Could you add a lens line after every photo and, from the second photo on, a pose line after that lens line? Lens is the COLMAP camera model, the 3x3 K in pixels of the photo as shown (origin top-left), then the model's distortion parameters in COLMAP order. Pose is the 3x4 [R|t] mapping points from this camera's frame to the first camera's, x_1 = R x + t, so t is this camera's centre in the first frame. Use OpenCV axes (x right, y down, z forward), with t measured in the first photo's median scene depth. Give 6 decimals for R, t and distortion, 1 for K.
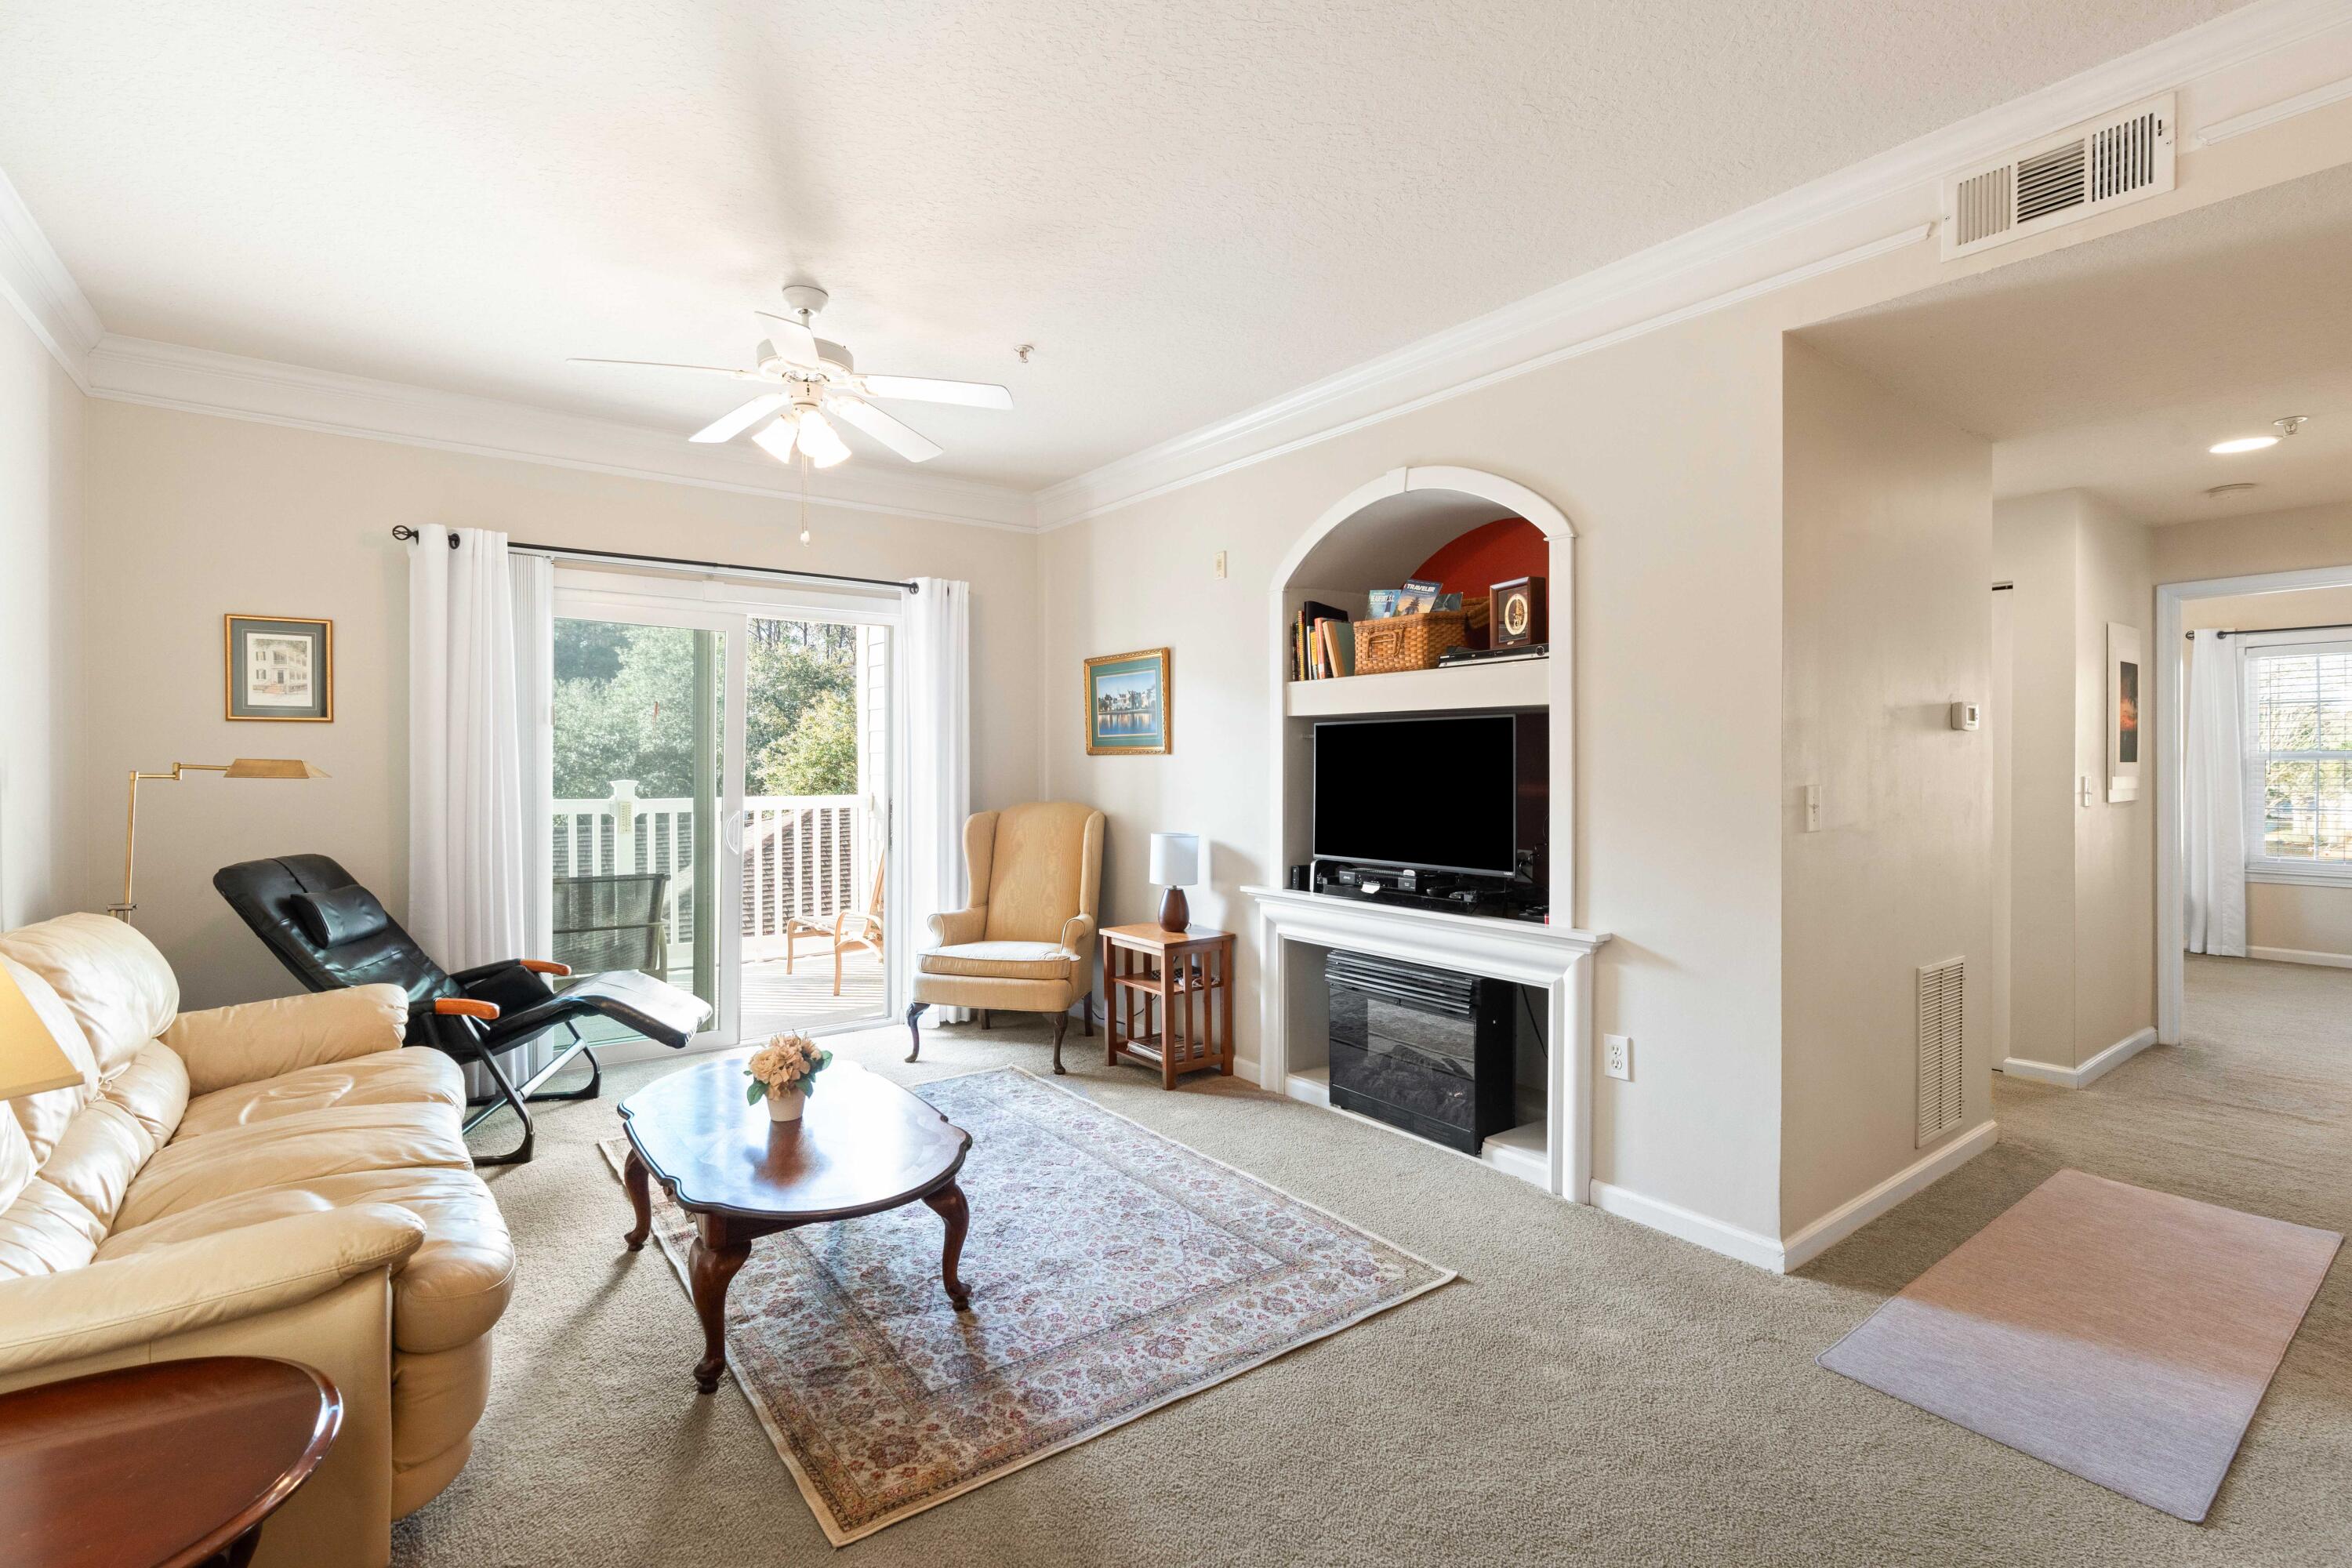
lens RADIAL K [[1070.2, 0, 1177.0], [0, 1070.2, 772.1], [0, 0, 1]] dist [-0.013228, 0.005966]
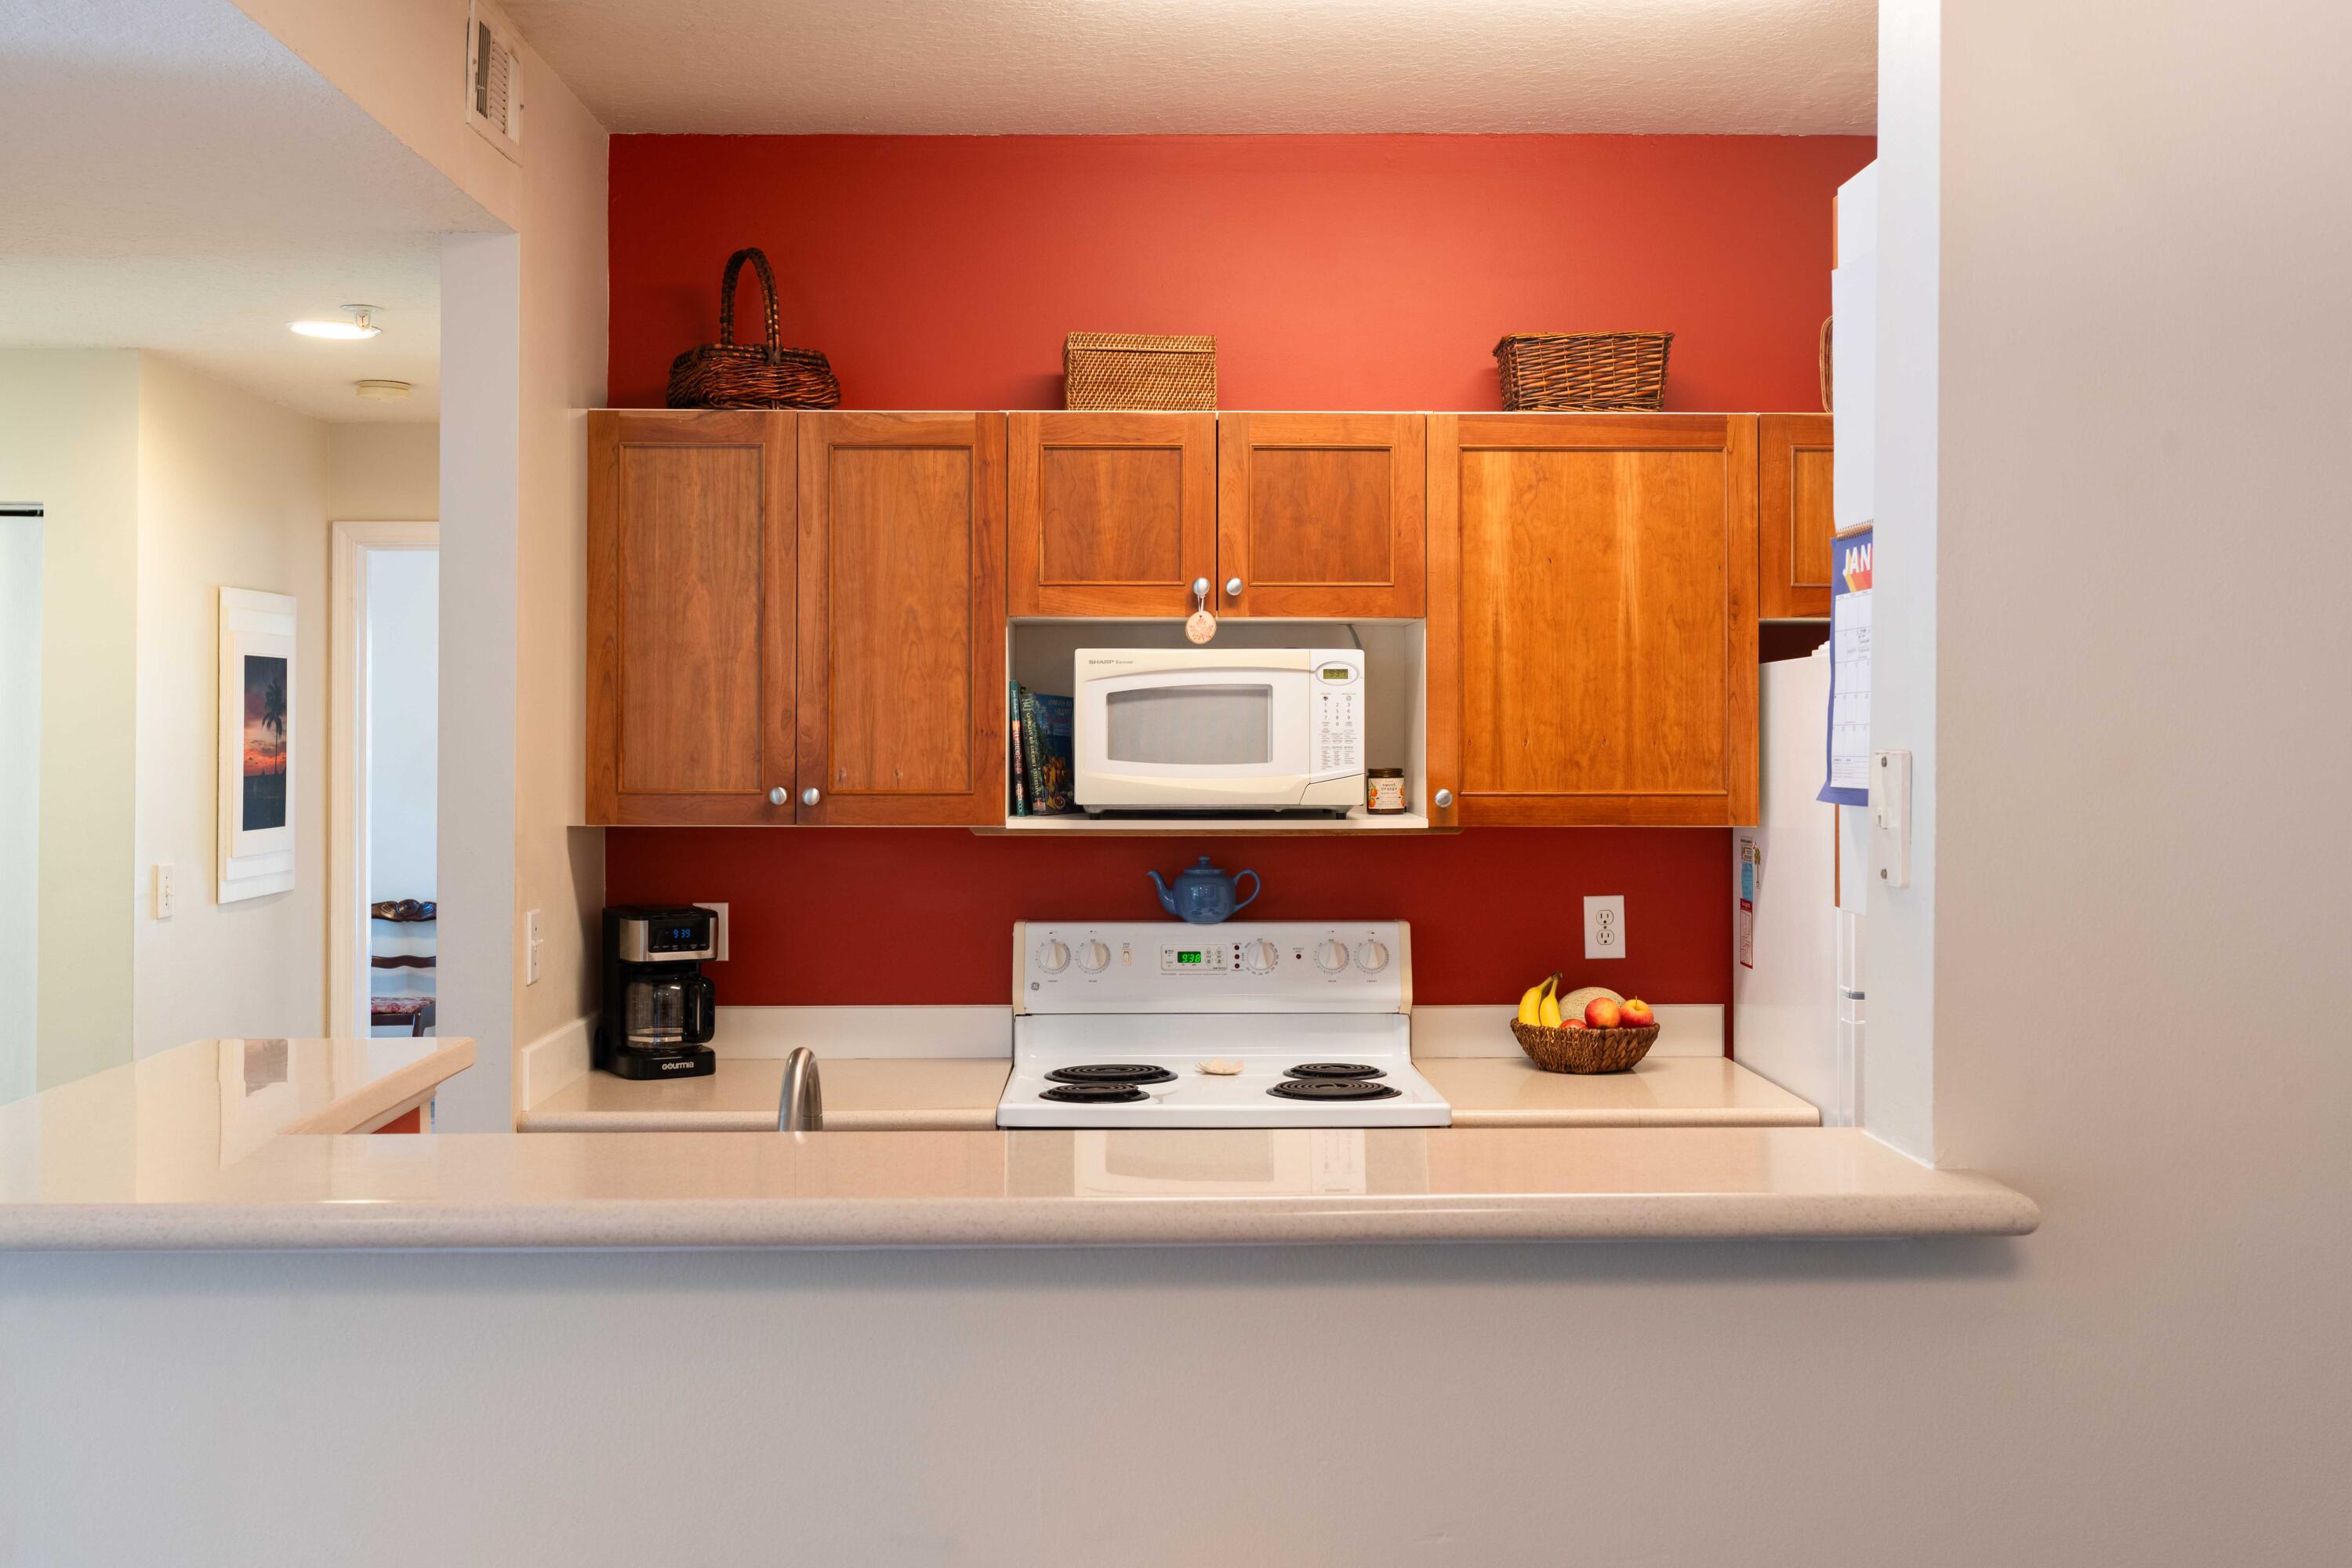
lens RADIAL K [[2290.2, 0, 1185.3], [0, 2290.2, 707.9], [0, 0, 1]] dist [0.001890, 0.000000]
pose [[0.592779, 0.008859, 0.805317, 0.253052], [0.003644, 0.999900, -0.013681, -0.074010], [-0.805357, 0.011045, 0.592687, -0.183513]]
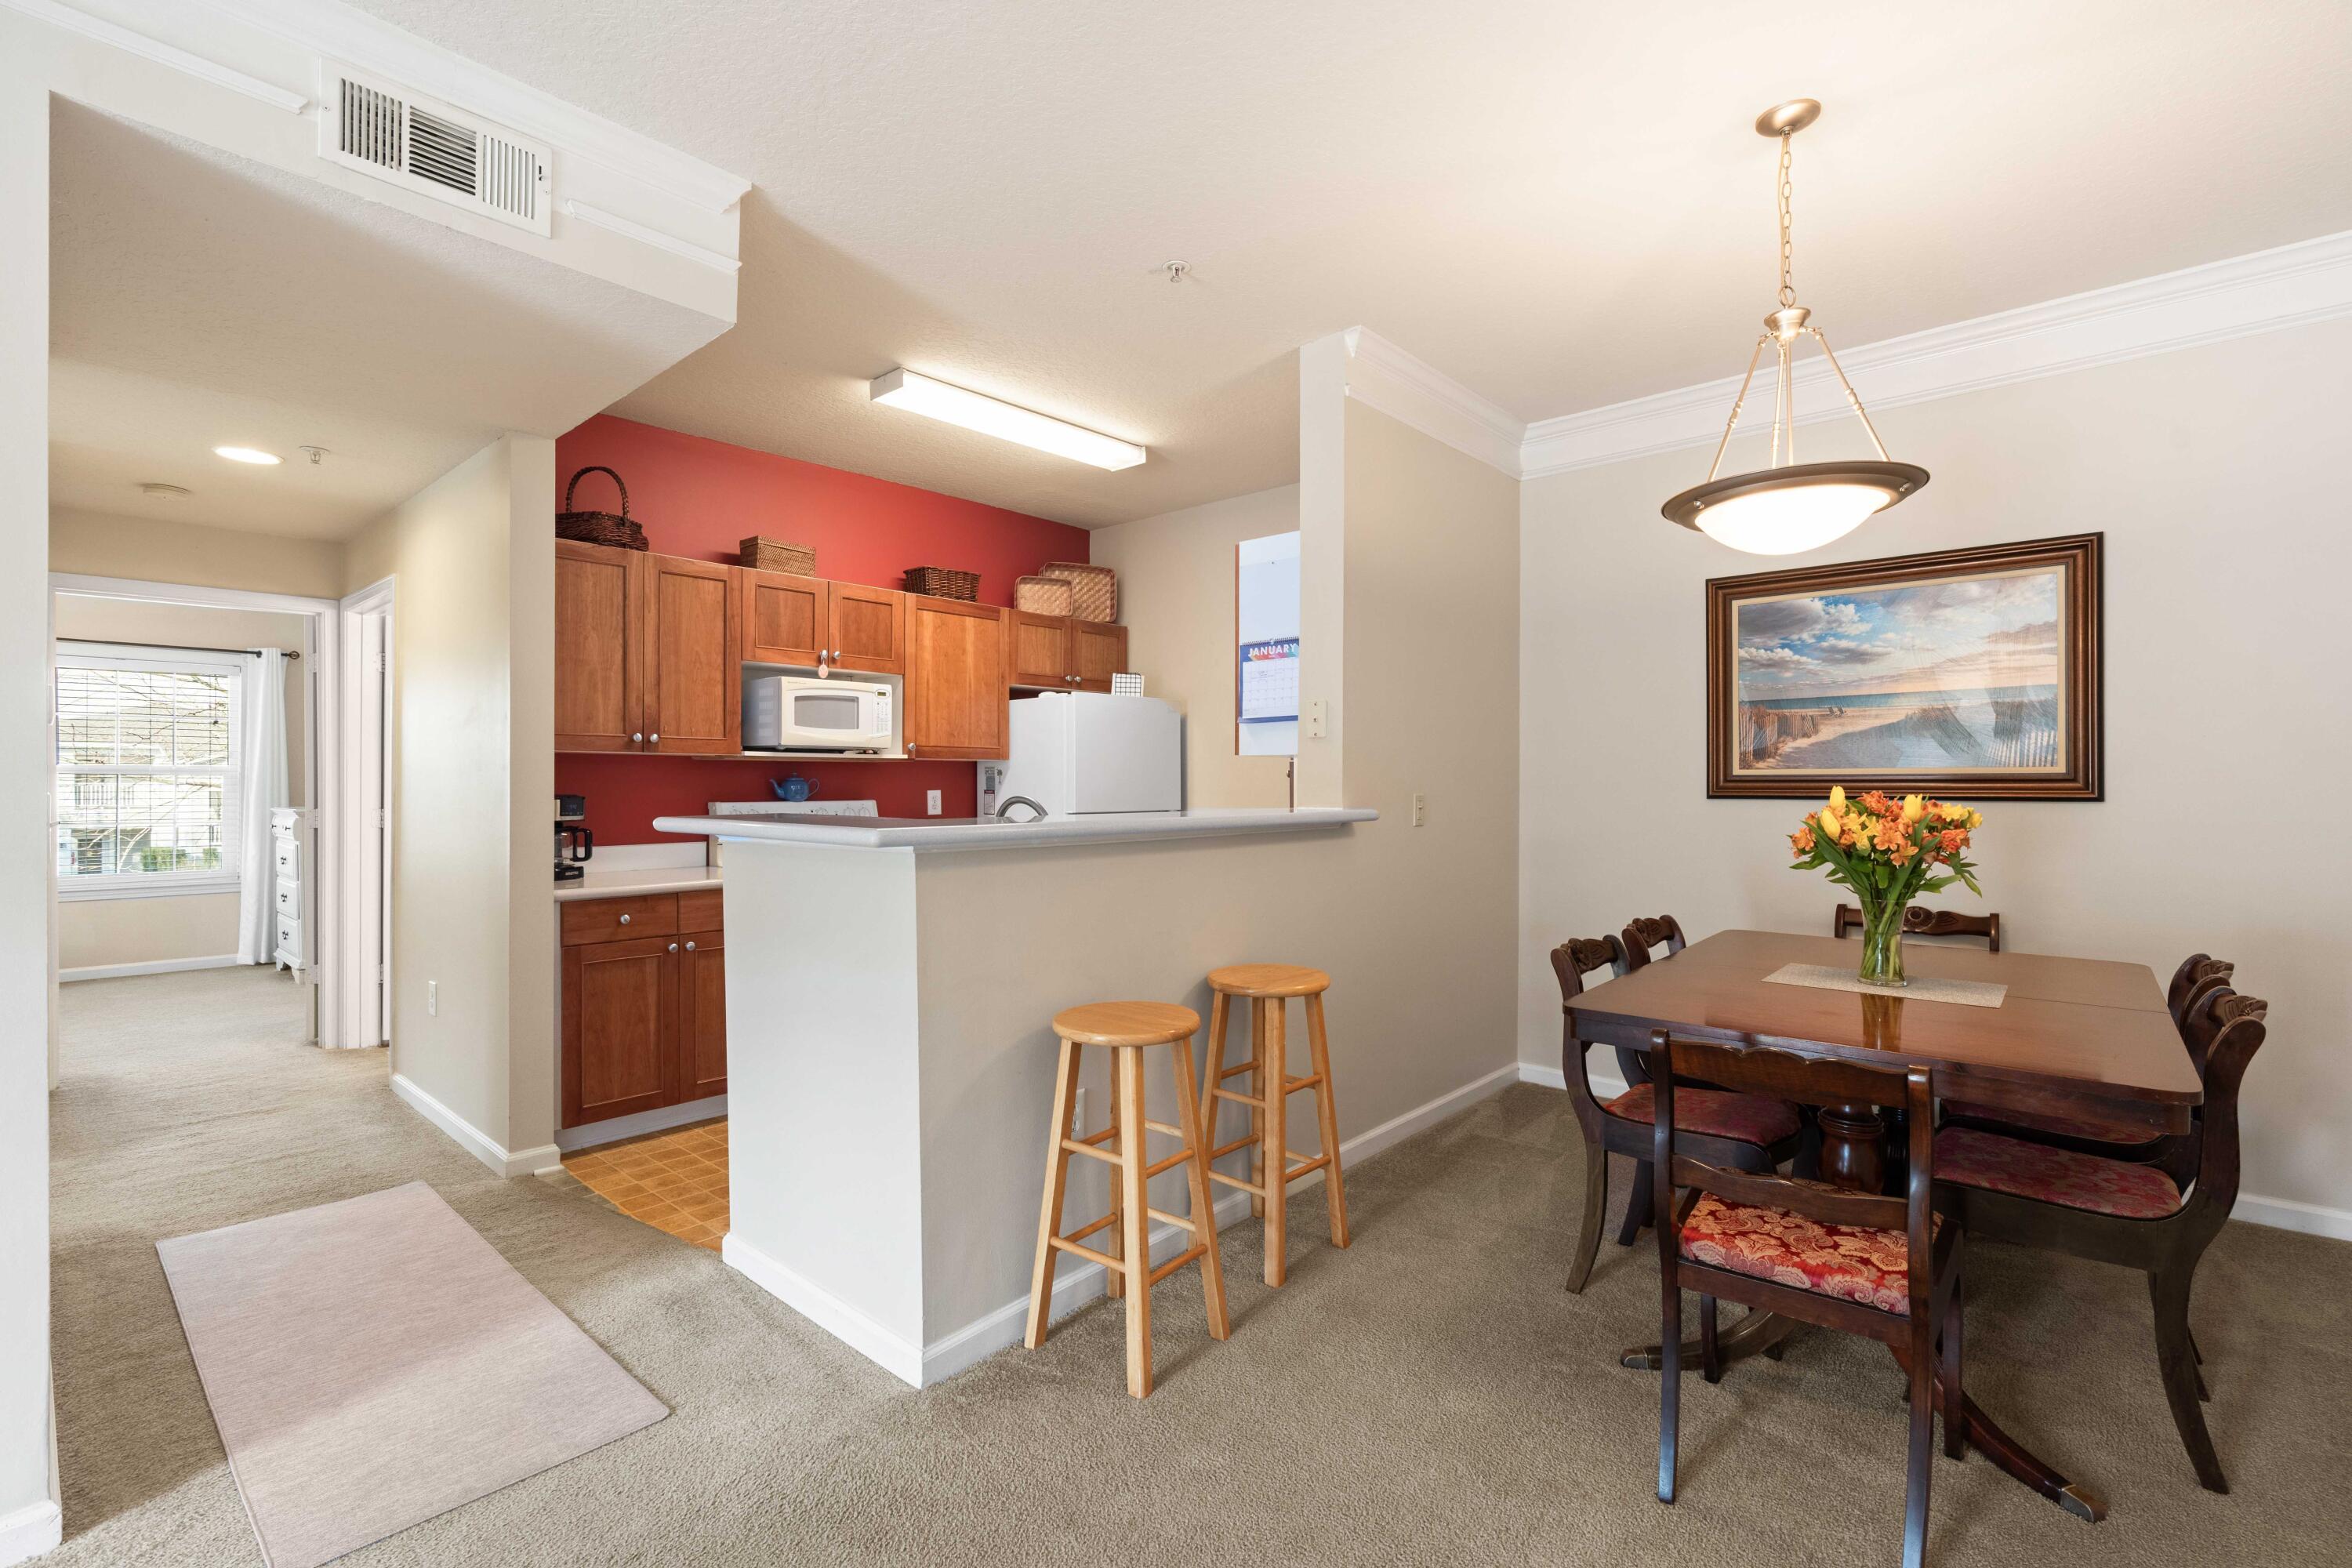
lens RADIAL K [[1070.2, 0, 1169.0], [0, 1070.2, 786.4], [0, 0, 1]] dist [-0.013228, 0.005966]
pose [[-0.187509, -0.000071, 0.982263, -0.151459], [0.006598, 0.999977, 0.001332, 0.011190], [-0.982241, 0.006730, -0.187504, 0.359414]]
